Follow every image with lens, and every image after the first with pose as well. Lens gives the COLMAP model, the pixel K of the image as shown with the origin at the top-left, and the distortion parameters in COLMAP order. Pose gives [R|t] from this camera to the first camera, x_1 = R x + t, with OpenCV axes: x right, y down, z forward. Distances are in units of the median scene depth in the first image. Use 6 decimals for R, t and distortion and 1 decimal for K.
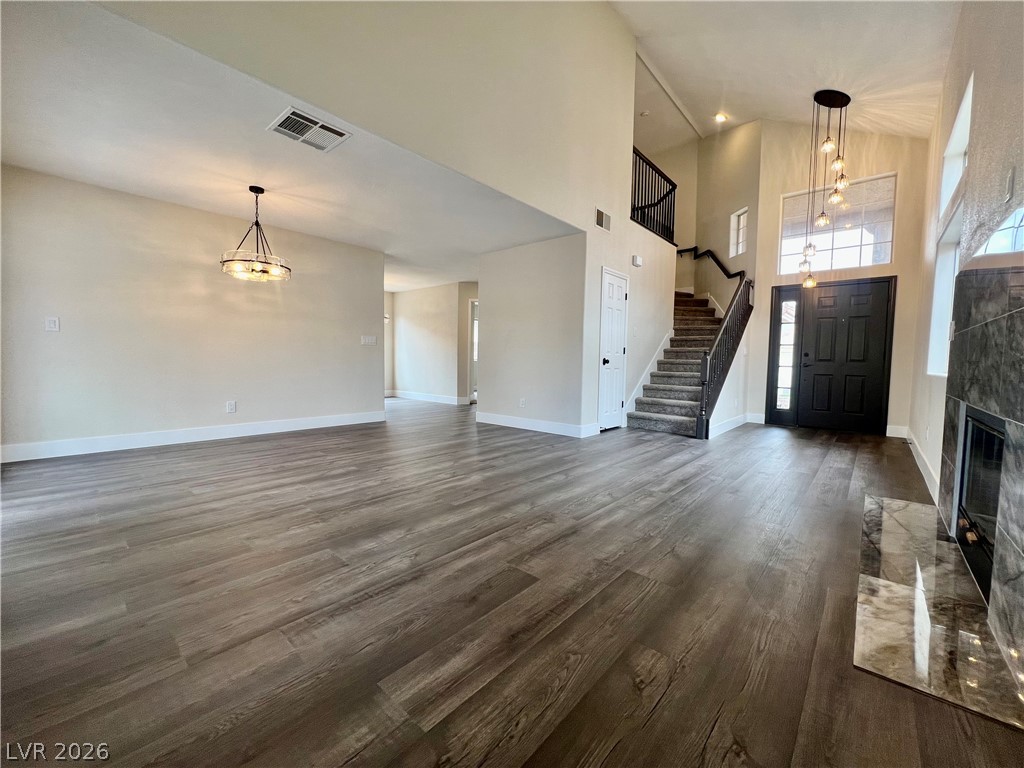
lens RADIAL K [[411.7, 0, 509.6], [0, 411.7, 382.0], [0, 0, 1]] dist [0.000210, -0.000007]
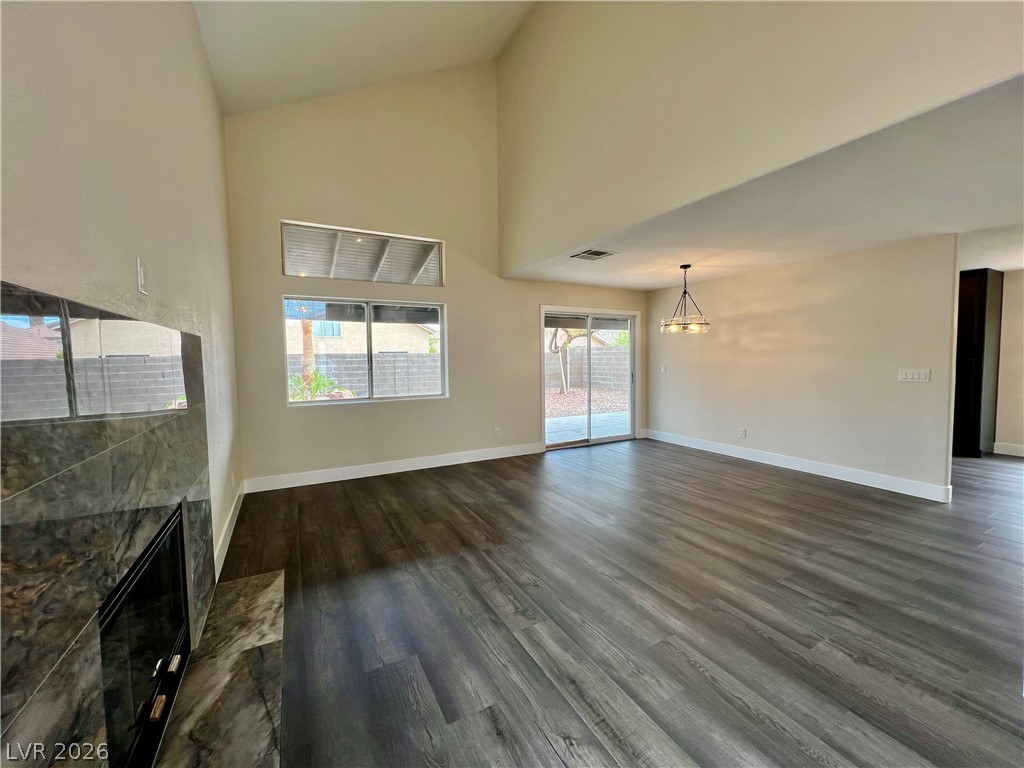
lens RADIAL K [[410.7, 0, 509.8], [0, 410.7, 382.0], [0, 0, 1]] dist [0.000807, 0.000091]
pose [[-0.347114, 0.041189, -0.936918, 1.041278], [-0.044594, 0.997180, 0.060360, -0.198265], [0.936762, 0.062733, -0.344298, 1.209245]]
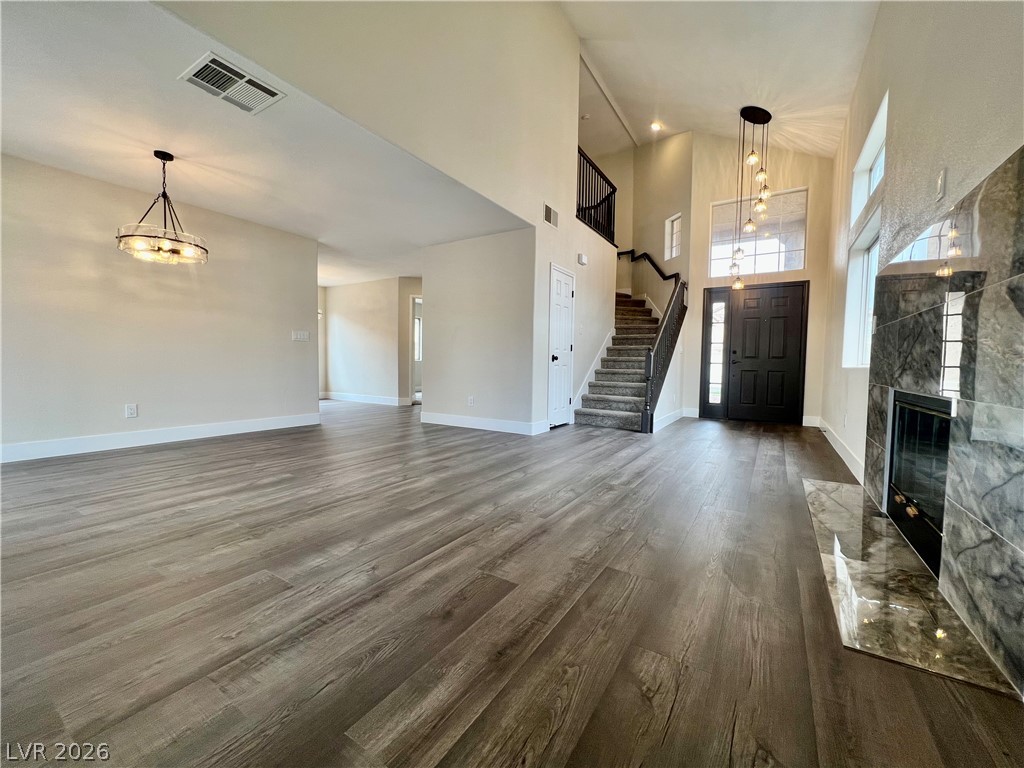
lens RADIAL K [[410.7, 0, 509.8], [0, 410.7, 382.0], [0, 0, 1]] dist [0.000807, 0.000091]
pose [[0.988251, -0.009648, 0.152535, -0.047861], [0.010418, 0.999937, -0.004247, 0.019802], [-0.152484, 0.005786, 0.988289, 0.059832]]
